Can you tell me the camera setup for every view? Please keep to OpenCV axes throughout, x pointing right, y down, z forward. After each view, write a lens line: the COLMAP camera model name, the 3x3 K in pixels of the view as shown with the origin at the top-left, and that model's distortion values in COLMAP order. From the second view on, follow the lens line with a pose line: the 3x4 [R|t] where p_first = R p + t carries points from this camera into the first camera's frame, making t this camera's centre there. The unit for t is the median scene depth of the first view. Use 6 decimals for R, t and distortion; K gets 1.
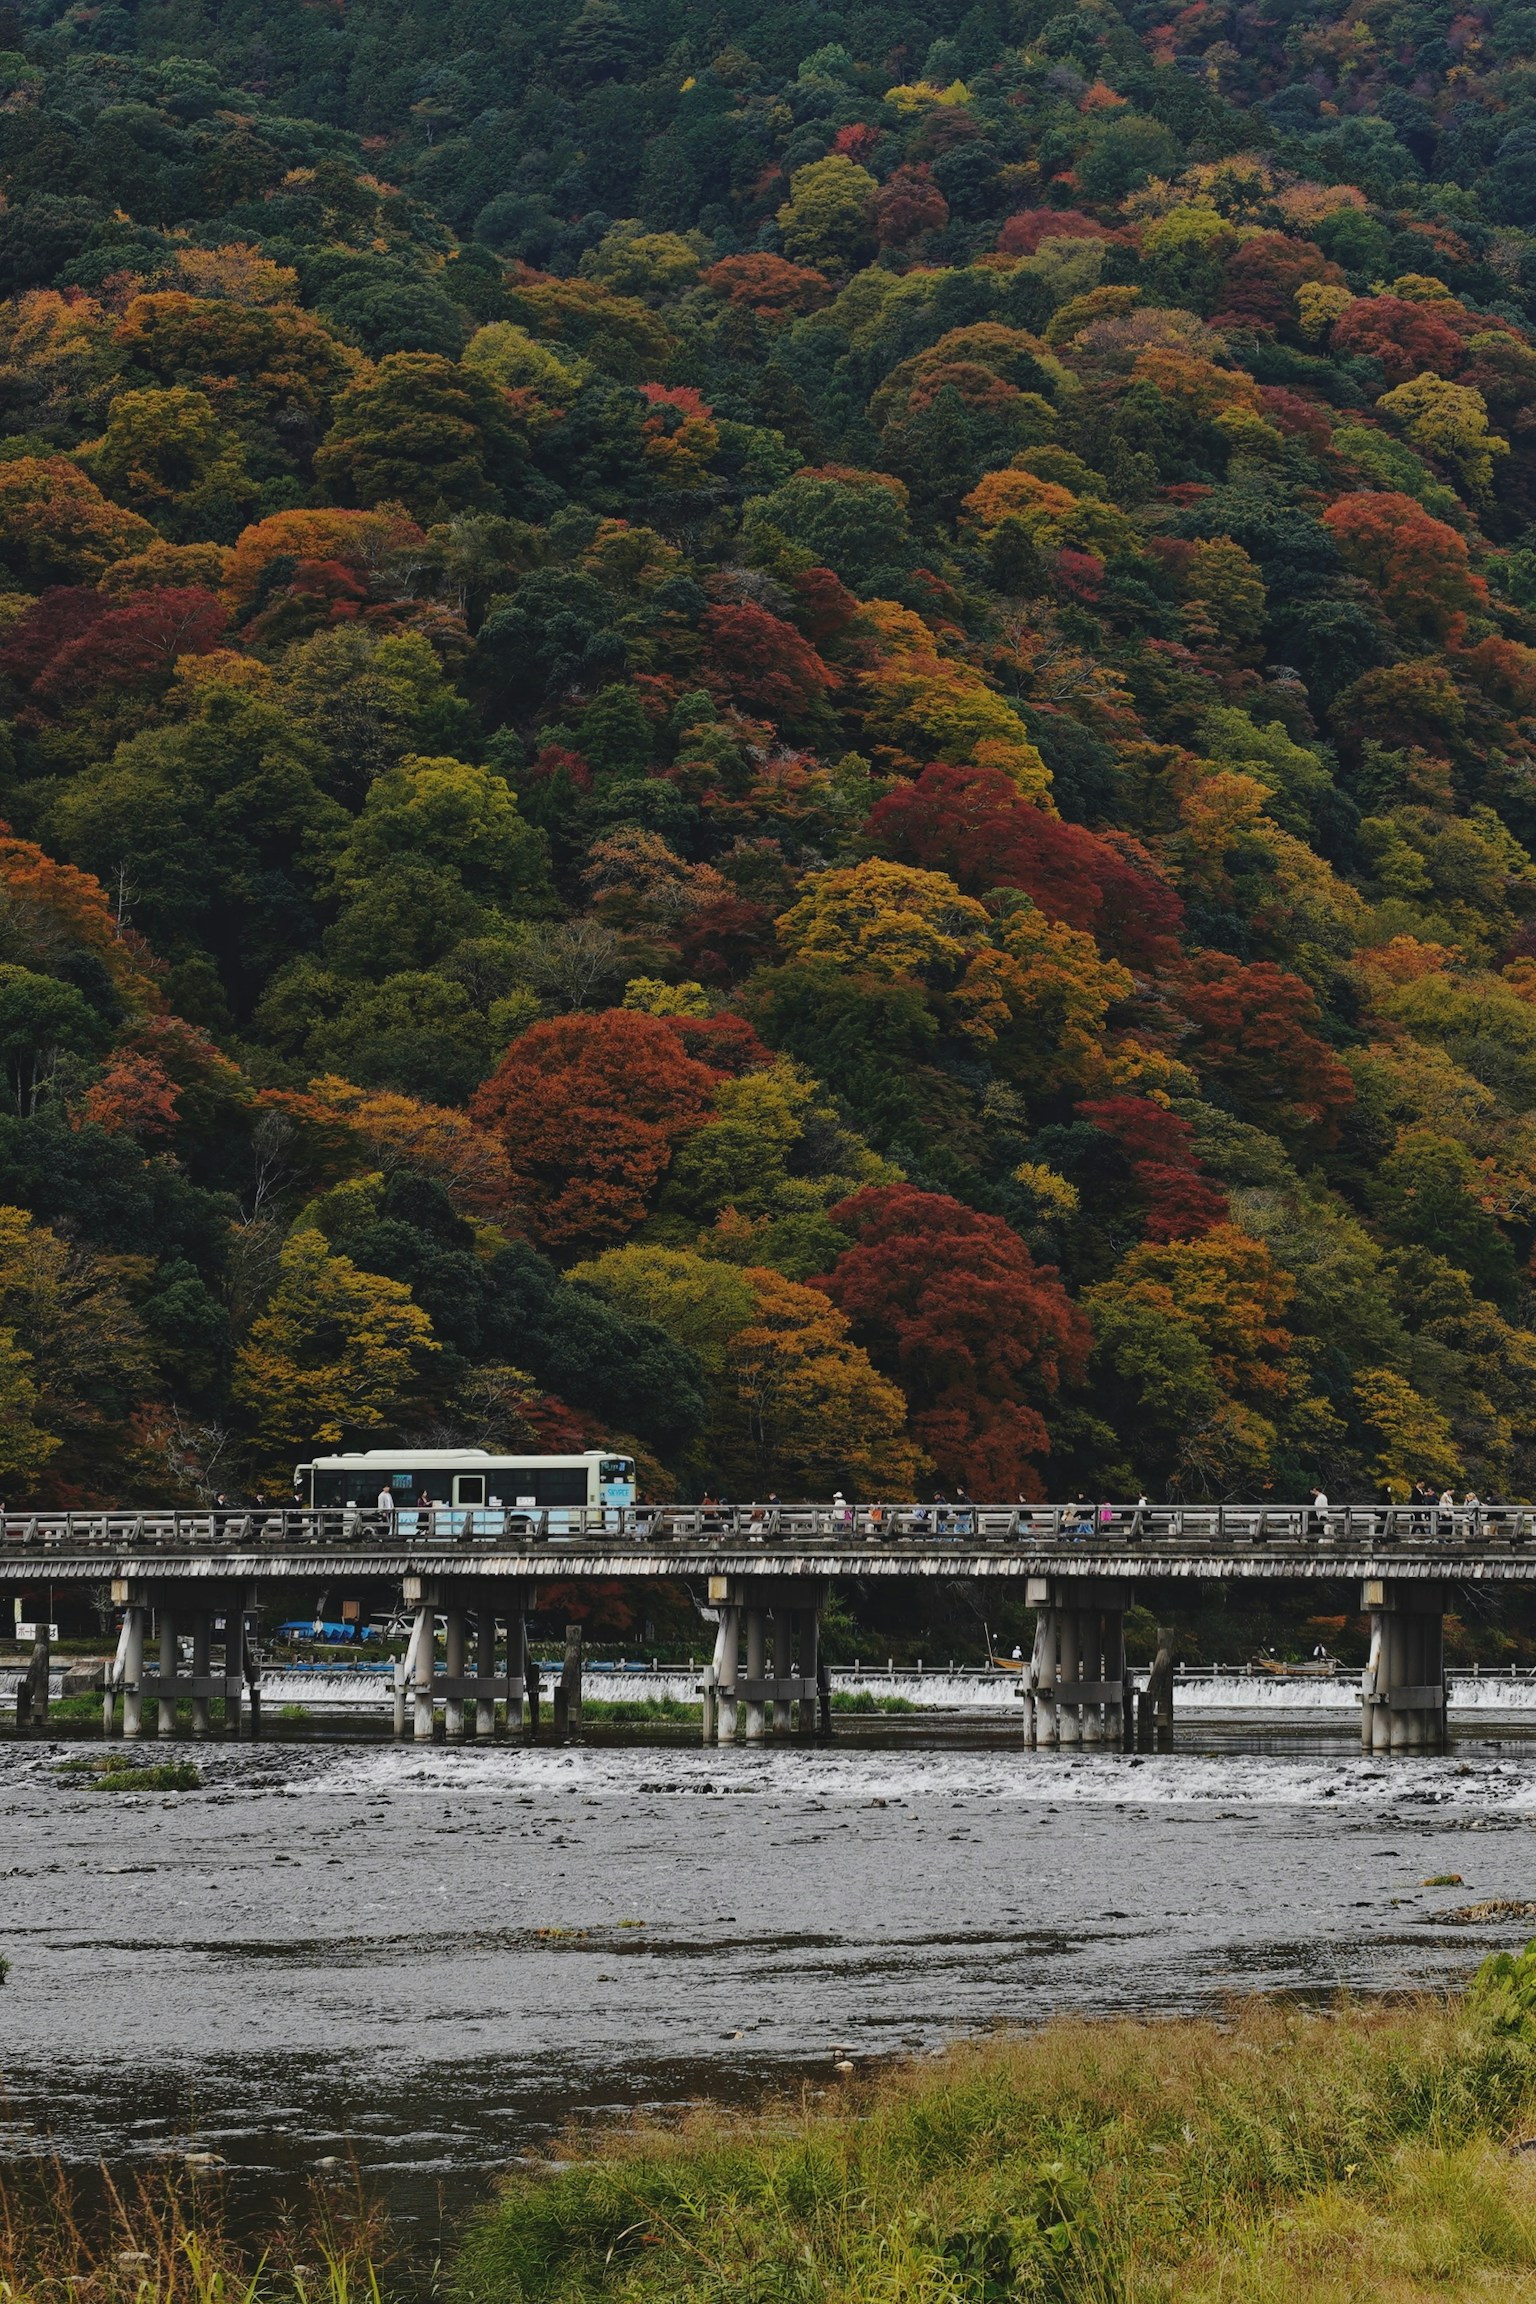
lens RADIAL K [[6566.7, 0, 768.0], [0, 6566.7, 1152.0], [0, 0, 1]] dist [0.175236, 0.933929]
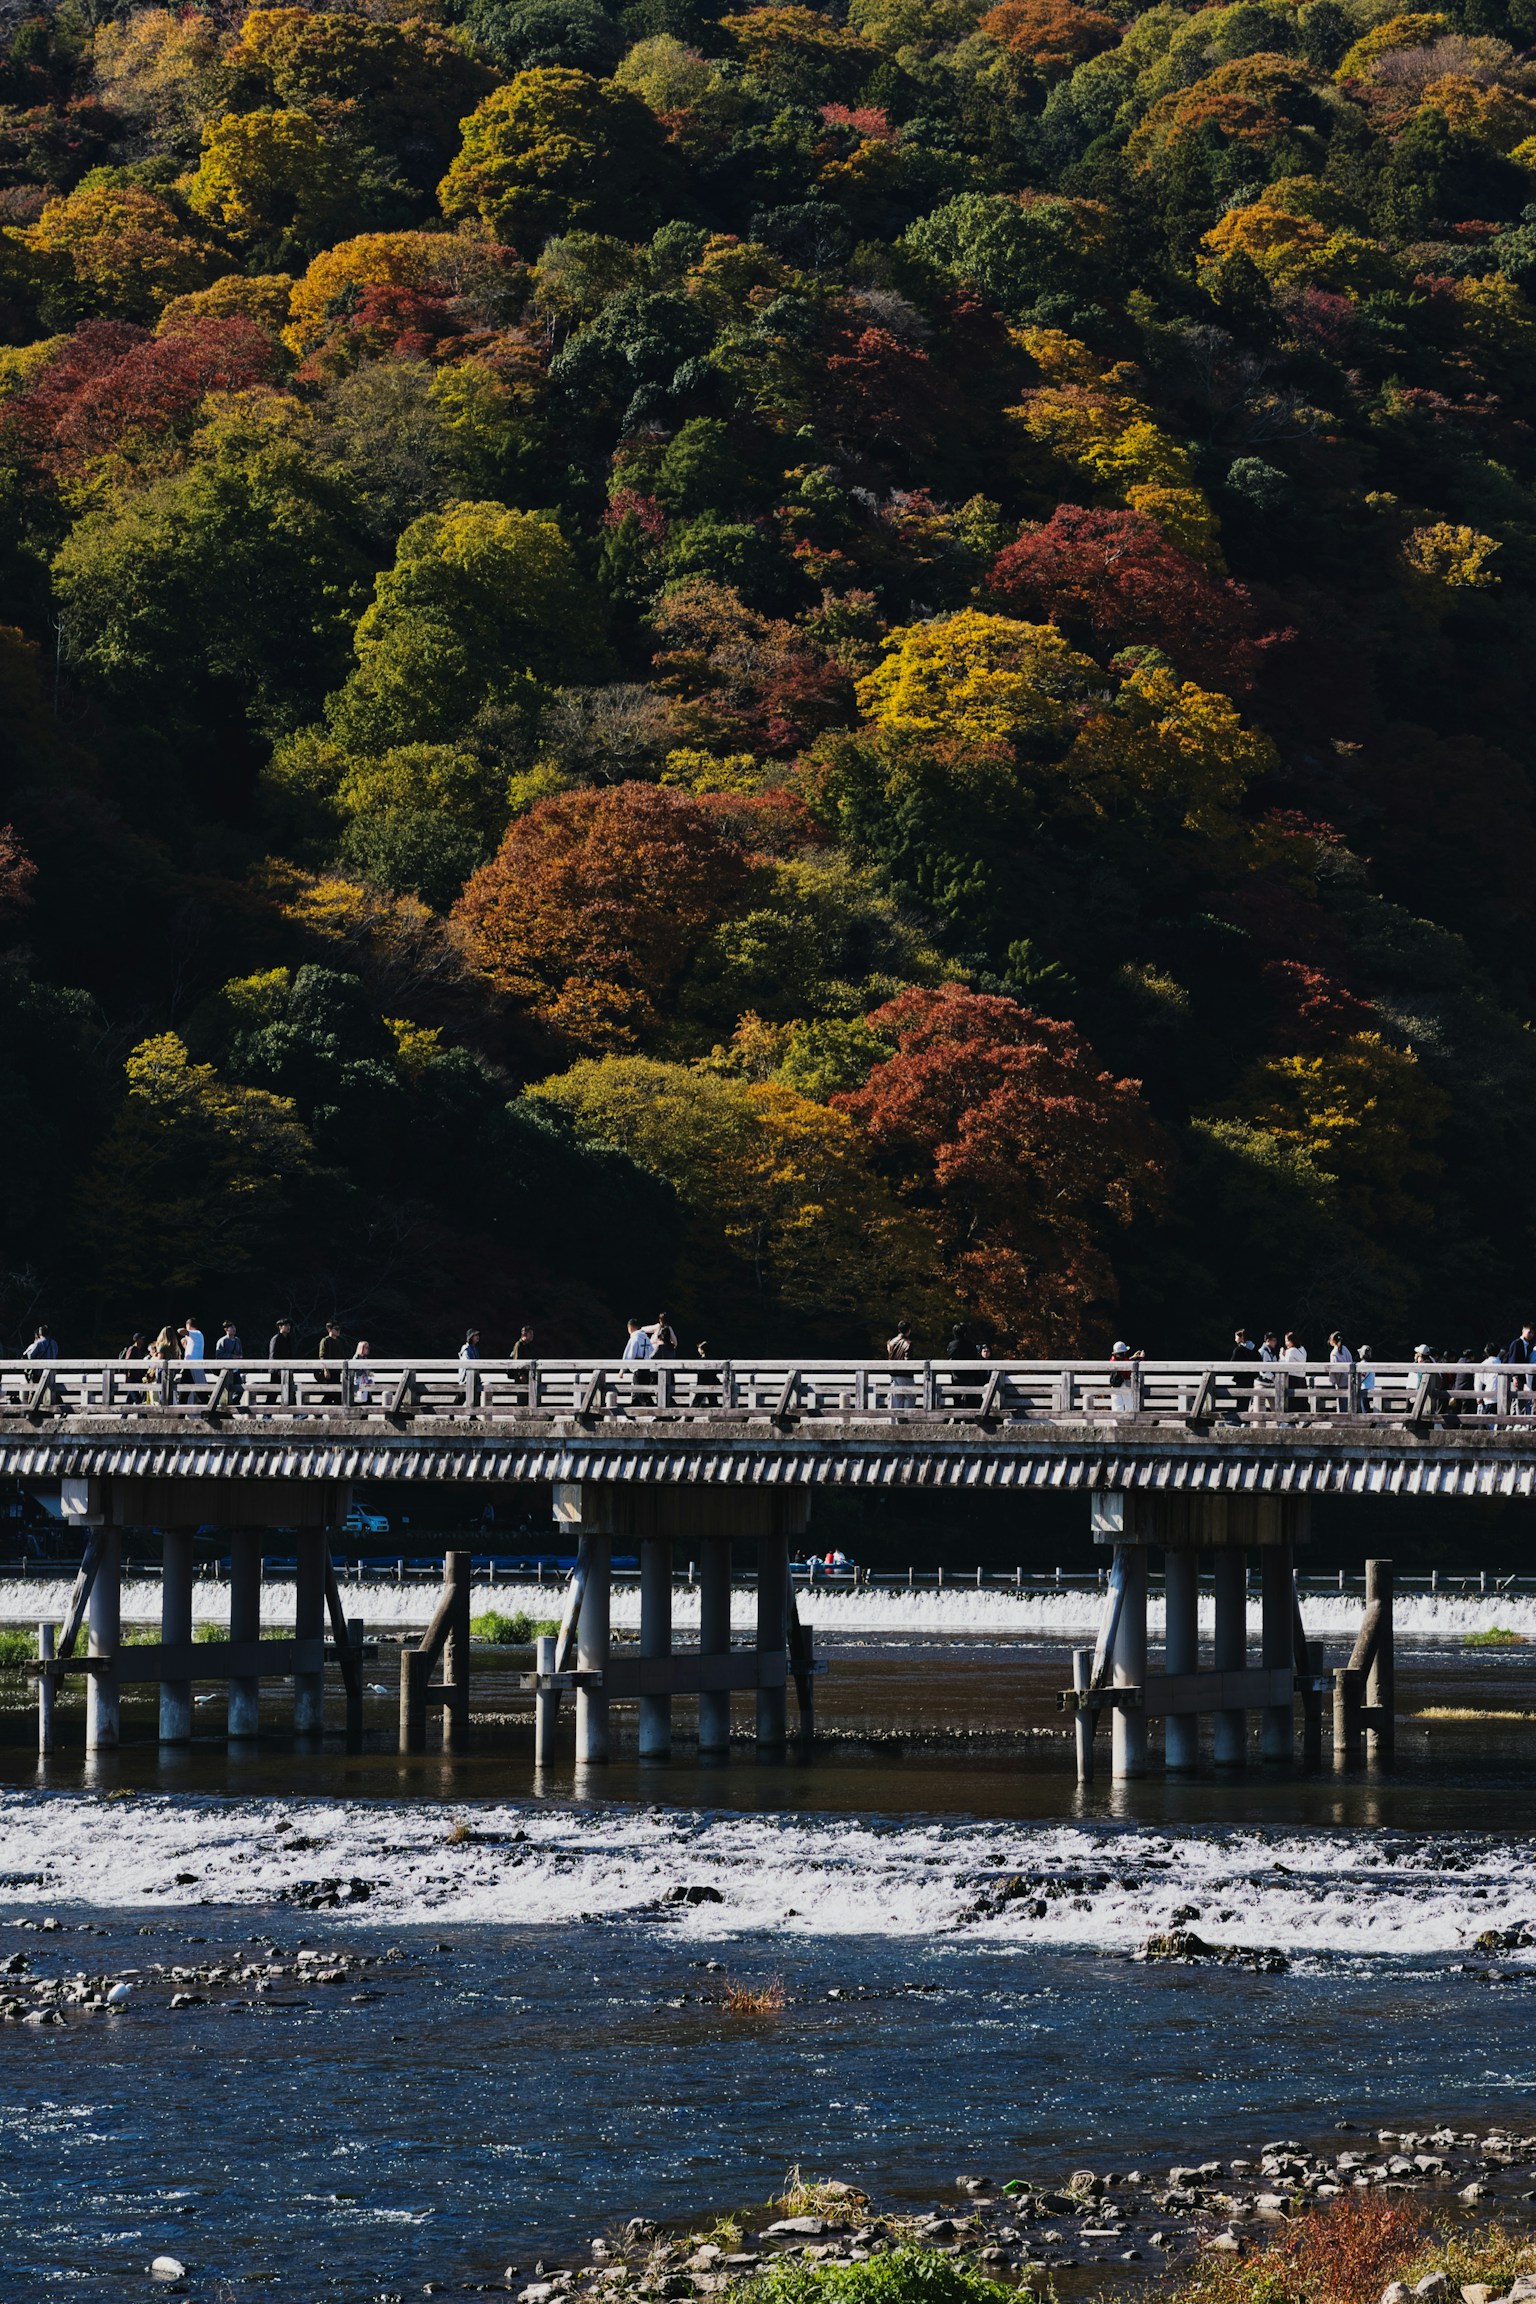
lens RADIAL K [[6566.7, 0, 768.0], [0, 6566.7, 1152.0], [0, 0, 1]] dist [0.175236, 0.933929]
pose [[0.996876, -0.003648, -0.078904, 0.056578], [0.005383, 0.999748, 0.021789, 0.007148], [0.078805, -0.022145, 0.996644, 0.138507]]
